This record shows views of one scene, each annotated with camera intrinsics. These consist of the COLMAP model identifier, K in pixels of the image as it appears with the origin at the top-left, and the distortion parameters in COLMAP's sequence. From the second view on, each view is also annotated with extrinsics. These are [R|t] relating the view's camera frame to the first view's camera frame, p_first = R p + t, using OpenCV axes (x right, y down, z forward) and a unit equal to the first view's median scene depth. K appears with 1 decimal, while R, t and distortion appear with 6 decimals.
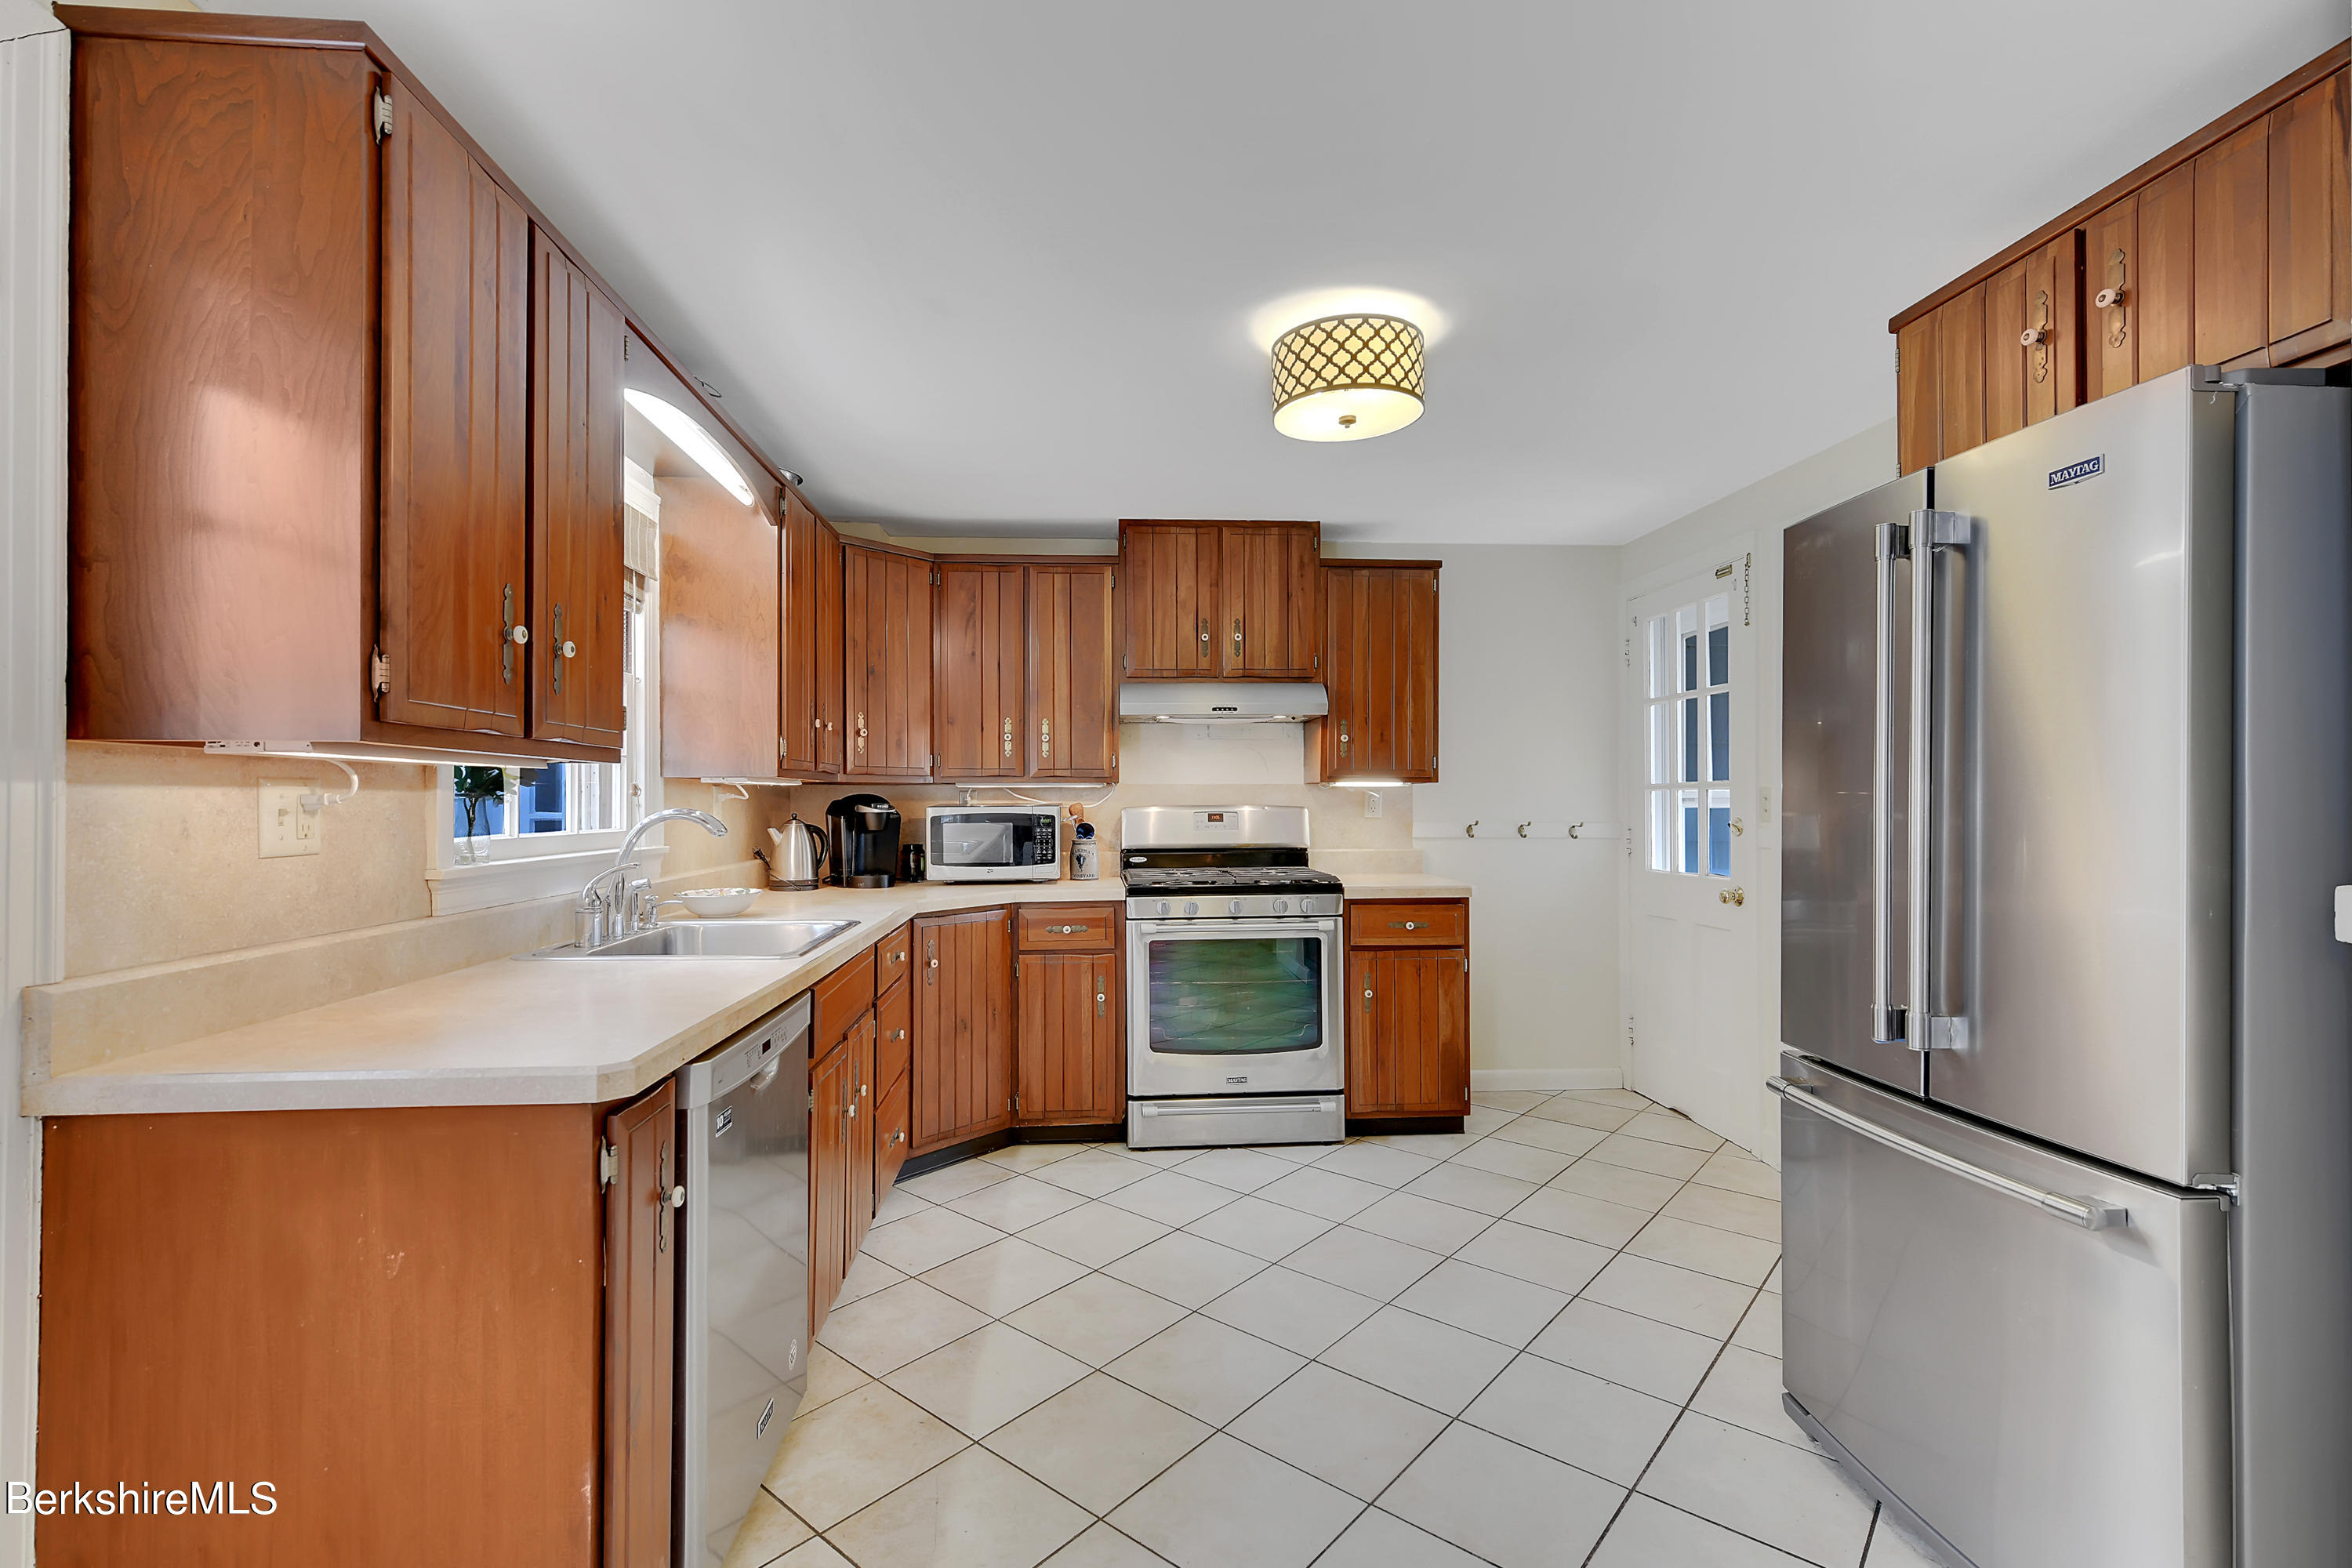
lens RADIAL K [[1039.9, 0, 1169.1], [0, 1039.9, 779.3], [0, 0, 1]] dist [0.000682, -0.000448]
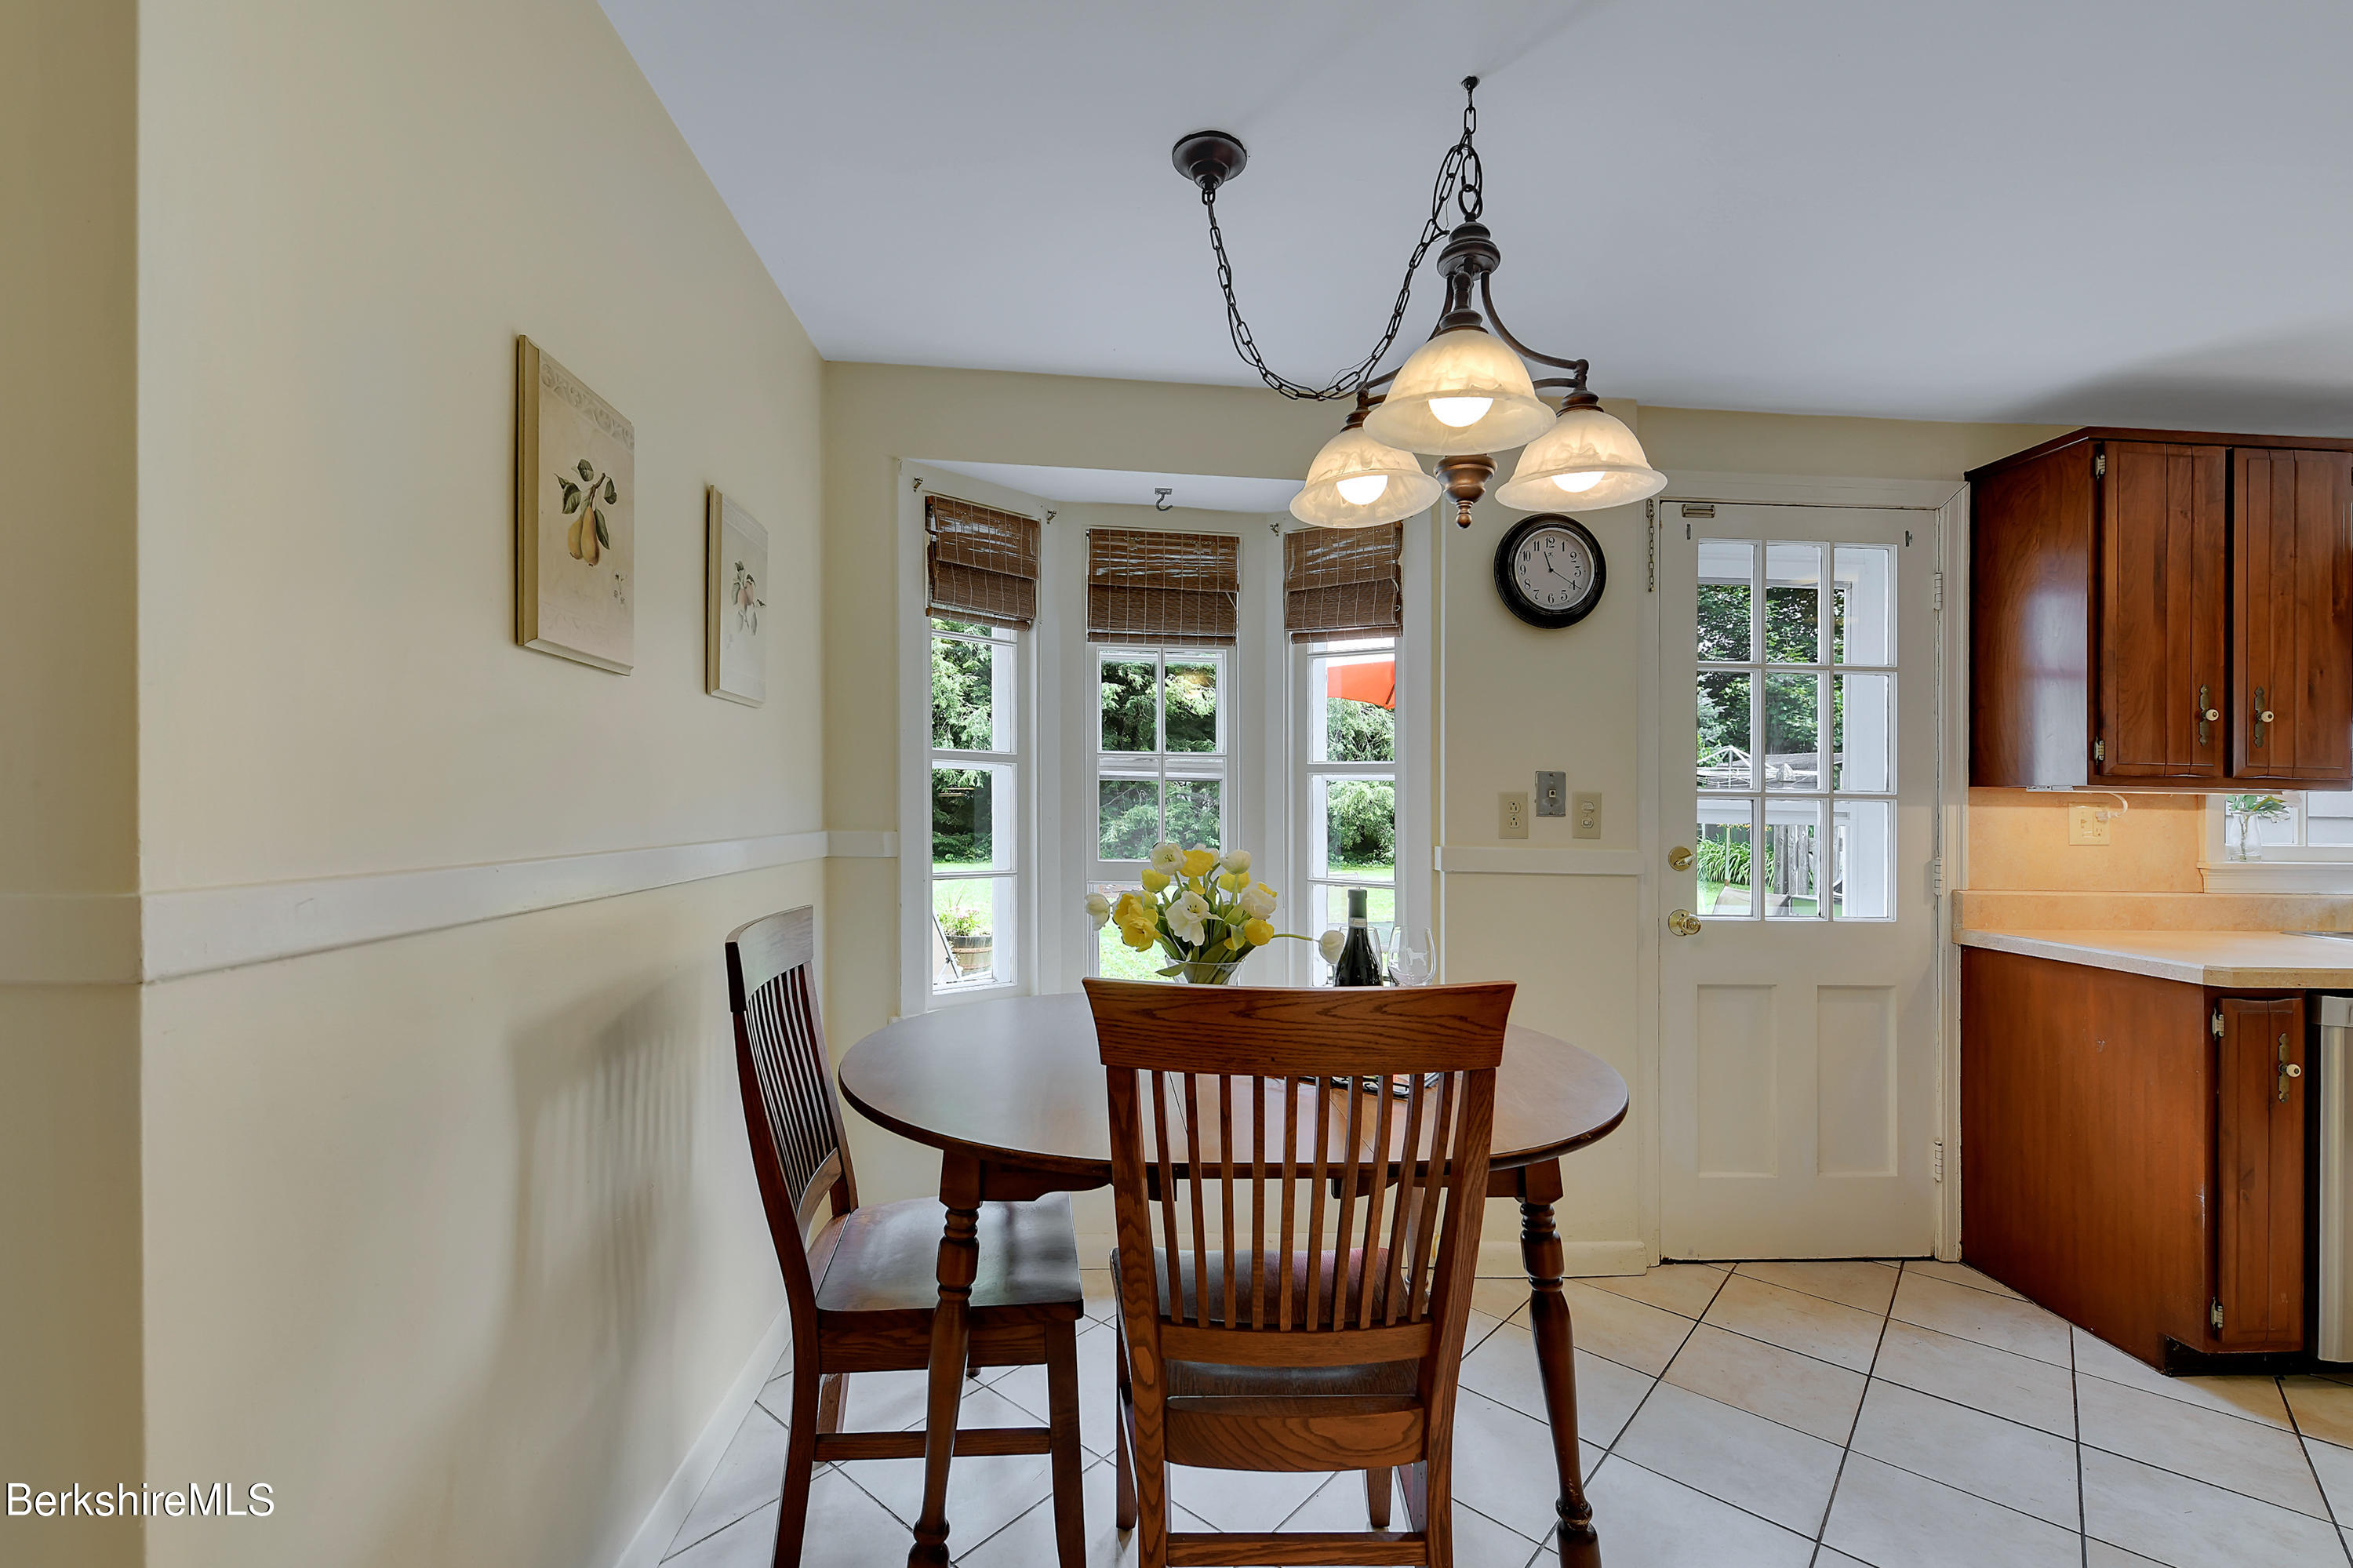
lens RADIAL K [[993.8, 0, 1172.1], [0, 993.8, 801.6], [0, 0, 1]] dist [0.000481, -0.000106]
pose [[-0.015253, 0.000586, -0.999883, 0.397153], [0.005734, 0.999983, 0.000499, -0.005571], [0.999867, -0.005725, -0.015256, -0.251003]]
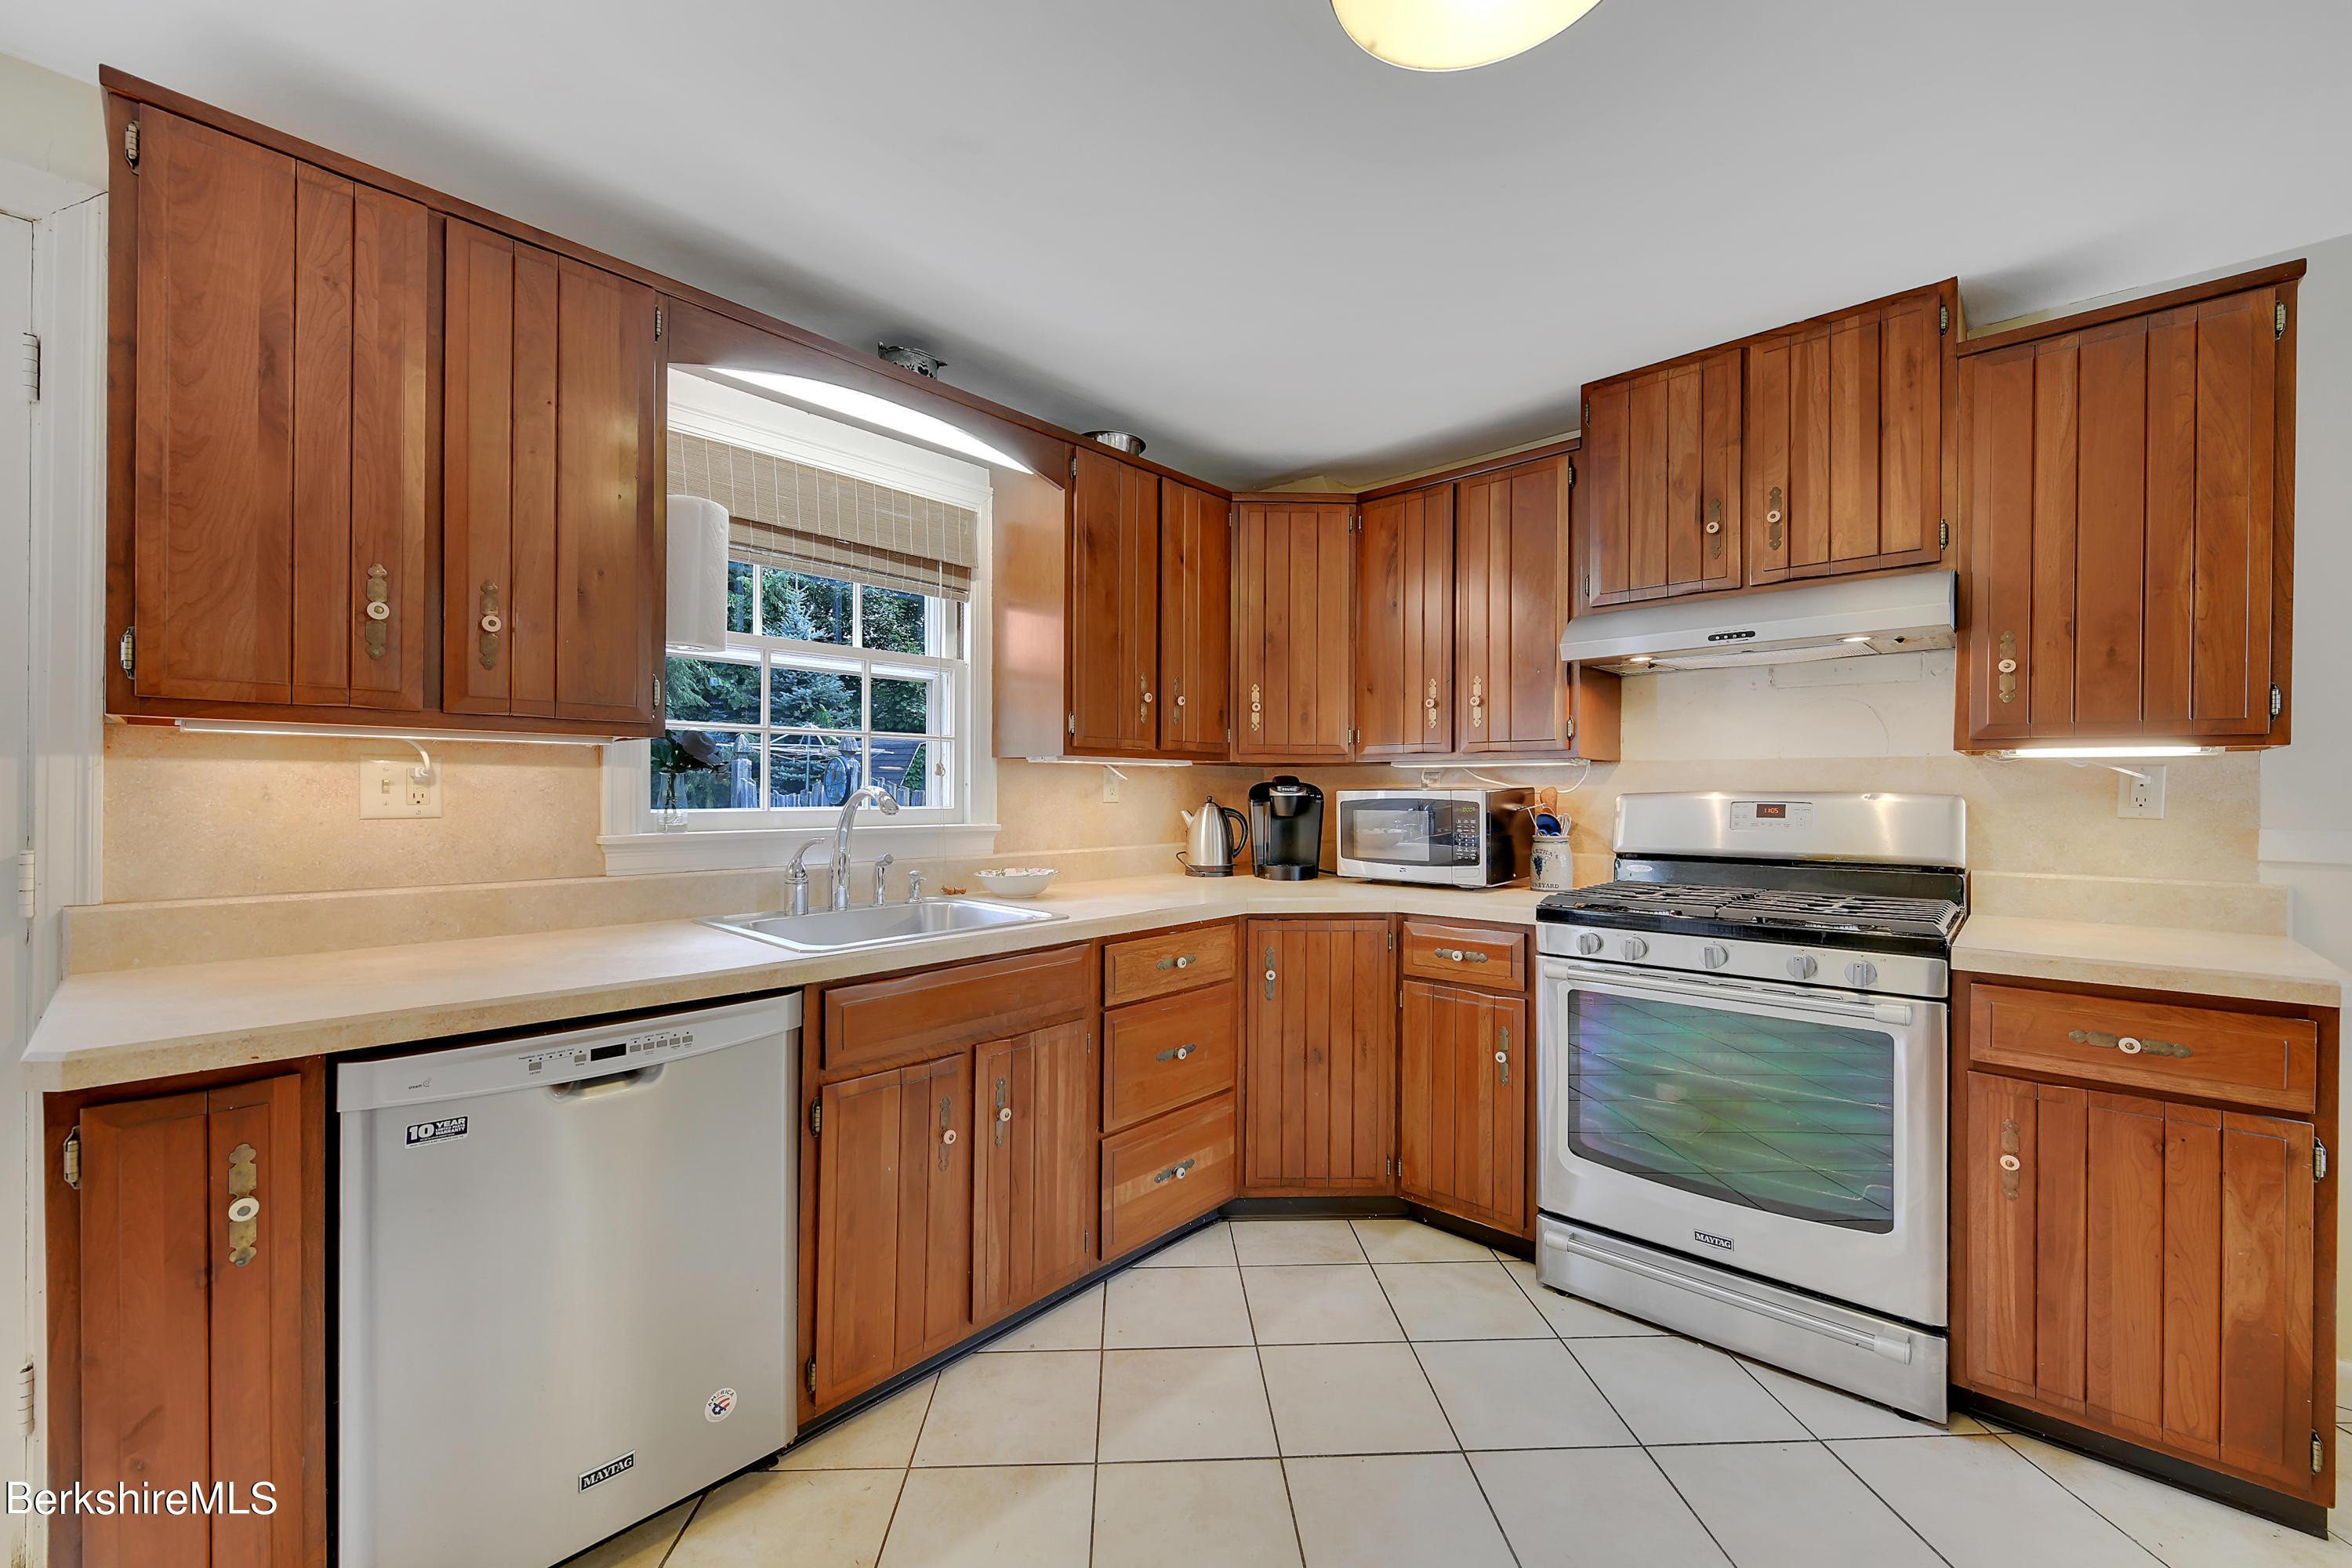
lens RADIAL K [[928.8, 0, 1176.0], [0, 928.8, 784.0], [0, 0, 1]] dist [-0.002184, -0.000382]
pose [[0.679934, 0.001182, -0.733273, 0.246750], [0.009164, 0.999907, 0.010110, 0.013057], [0.733216, -0.013594, 0.679859, 0.395731]]
